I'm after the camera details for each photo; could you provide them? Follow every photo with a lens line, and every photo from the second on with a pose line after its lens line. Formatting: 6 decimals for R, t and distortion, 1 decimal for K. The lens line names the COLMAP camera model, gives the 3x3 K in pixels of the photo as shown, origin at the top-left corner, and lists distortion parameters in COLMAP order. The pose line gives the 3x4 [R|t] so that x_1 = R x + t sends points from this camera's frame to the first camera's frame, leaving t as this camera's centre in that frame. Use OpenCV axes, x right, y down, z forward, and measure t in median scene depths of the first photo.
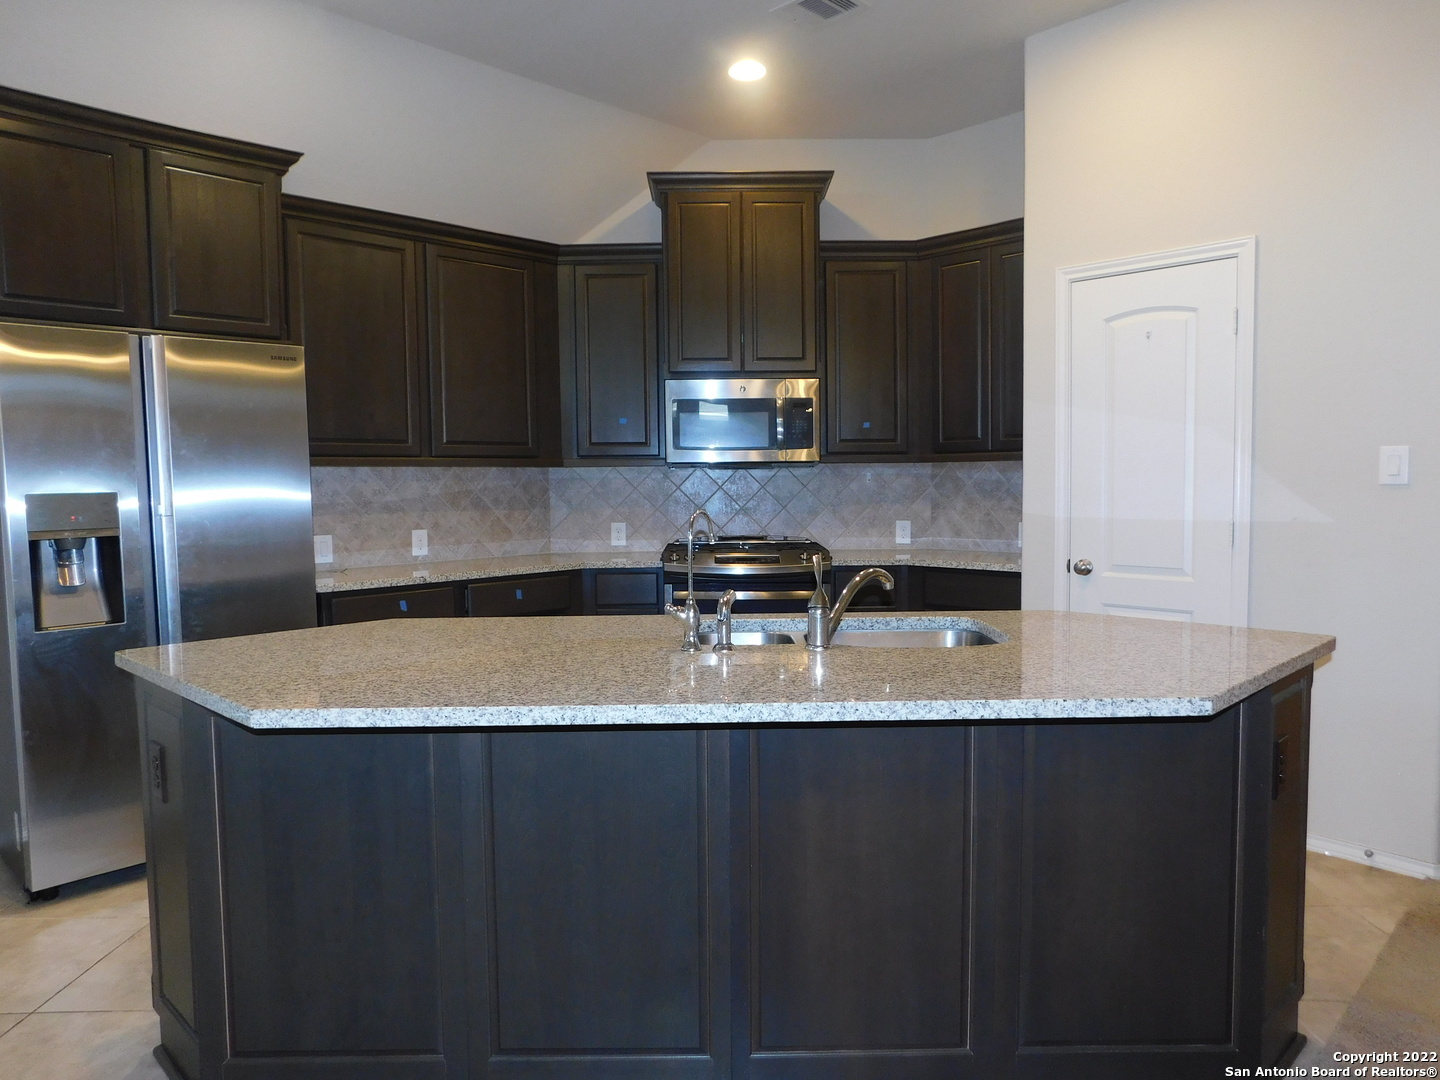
lens RADIAL K [[974.3, 0, 716.7], [0, 974.3, 526.8], [0, 0, 1]] dist [-0.041475, 0.074868]
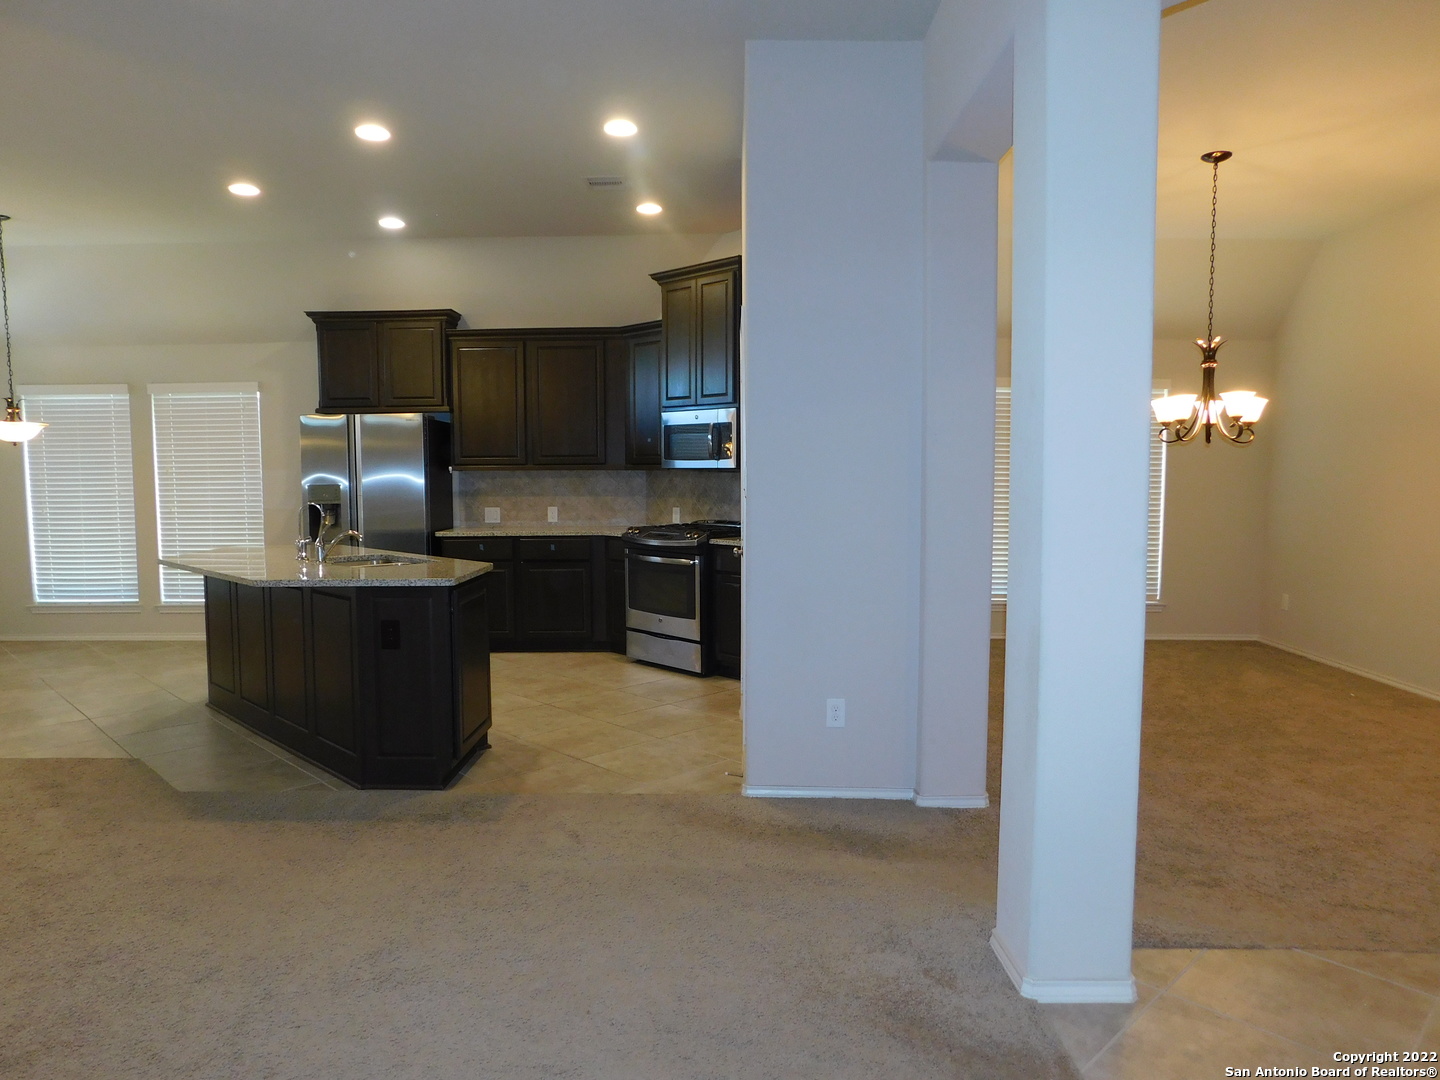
lens RADIAL K [[968.6, 0, 719.9], [0, 968.6, 533.8], [0, 0, 1]] dist [-0.032218, 0.033298]
pose [[0.694531, 0.063329, -0.716670, 1.137625], [-0.039394, 0.997972, 0.050009, -0.046620], [0.718383, -0.006500, 0.695617, 0.036295]]
